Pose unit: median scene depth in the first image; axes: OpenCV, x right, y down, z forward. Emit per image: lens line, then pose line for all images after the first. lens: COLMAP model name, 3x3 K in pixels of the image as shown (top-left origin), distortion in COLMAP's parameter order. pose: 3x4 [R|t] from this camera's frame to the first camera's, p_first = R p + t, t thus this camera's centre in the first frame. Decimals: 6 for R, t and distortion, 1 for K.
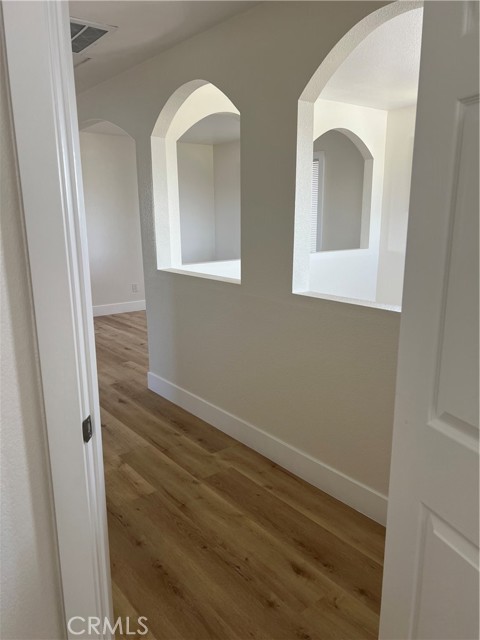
lens RADIAL K [[477.7, 0, 238.9], [0, 477.7, 321.0], [0, 0, 1]] dist [0.052533, -0.058087]
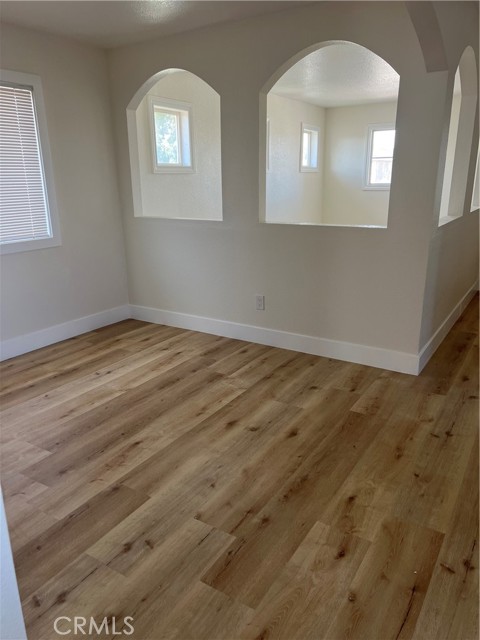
lens RADIAL K [[477.7, 0, 236.8], [0, 477.7, 319.3], [0, 0, 1]] dist [0.052533, -0.058087]
pose [[-0.323338, -0.258955, 0.910162, -1.130862], [0.223772, 0.913624, 0.339436, -0.421354], [-0.919445, 0.313421, -0.237462, 1.984286]]
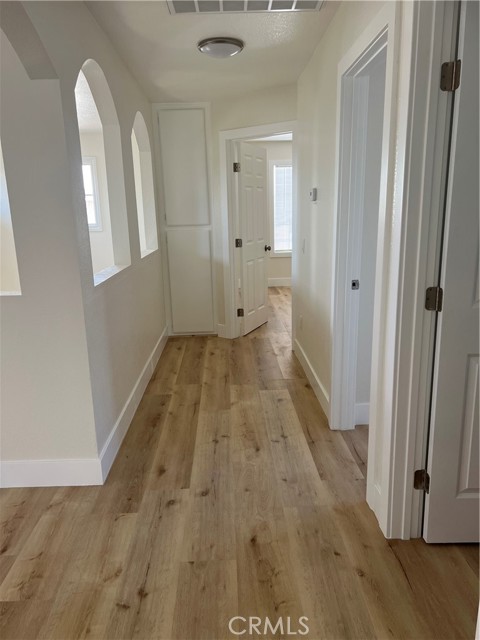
lens RADIAL K [[477.7, 0, 236.3], [0, 477.7, 321.1], [0, 0, 1]] dist [0.052533, -0.058087]
pose [[-0.797349, -0.112469, 0.592947, -0.920014], [0.162141, 0.906442, 0.389966, -0.368482], [-0.581331, 0.407080, -0.704514, 1.700978]]
